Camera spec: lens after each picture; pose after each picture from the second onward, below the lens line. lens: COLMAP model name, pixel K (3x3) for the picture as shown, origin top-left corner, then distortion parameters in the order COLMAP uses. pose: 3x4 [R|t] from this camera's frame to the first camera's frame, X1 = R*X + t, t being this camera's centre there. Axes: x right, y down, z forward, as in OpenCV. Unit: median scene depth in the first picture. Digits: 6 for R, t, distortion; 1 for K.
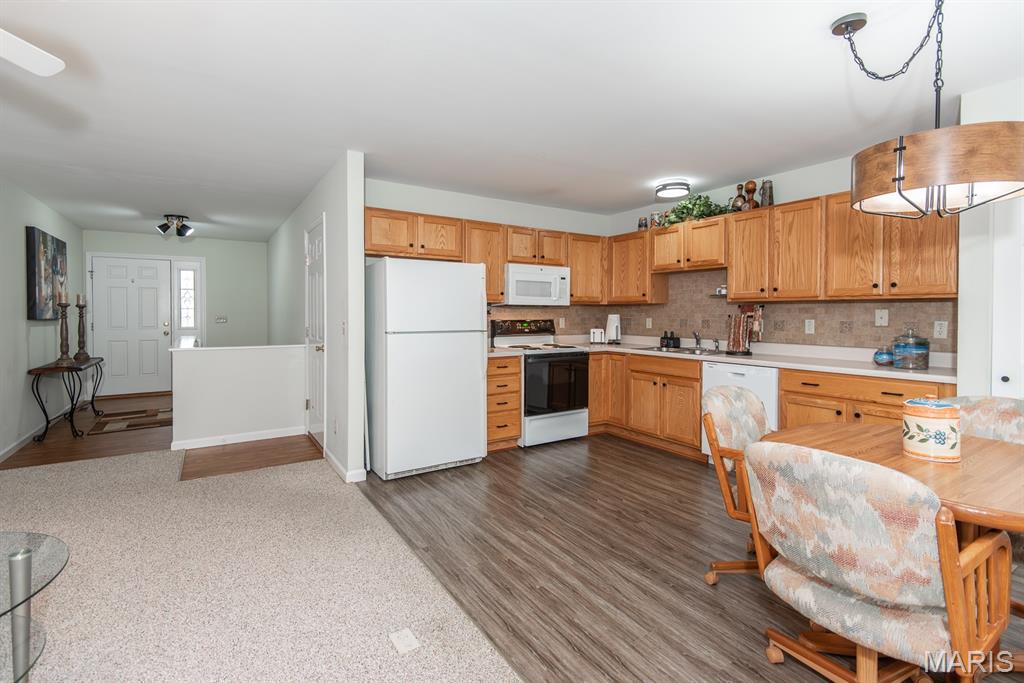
lens RADIAL K [[477.1, 0, 519.0], [0, 477.1, 325.1], [0, 0, 1]] dist [0.001461, -0.001282]
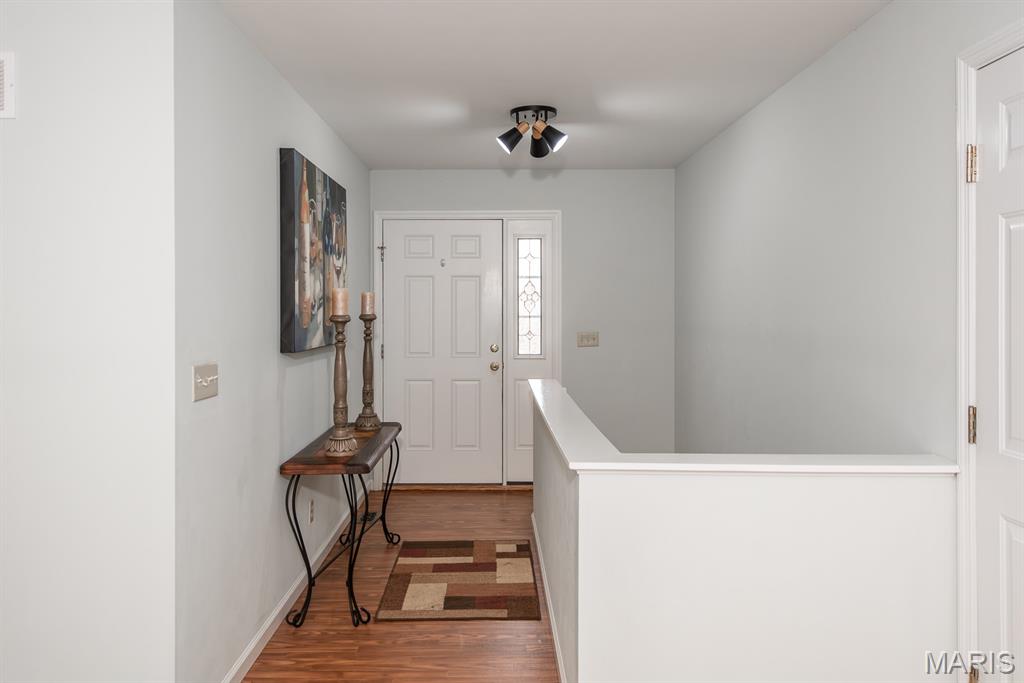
lens RADIAL K [[812.0, 0, 510.9], [0, 812.0, 337.4], [0, 0, 1]] dist [0.000022, -0.000449]
pose [[0.846402, 0.017606, -0.532253, -0.360798], [-0.011859, 0.999829, 0.014213, -0.033692], [0.532412, -0.005718, 0.846466, 0.385310]]
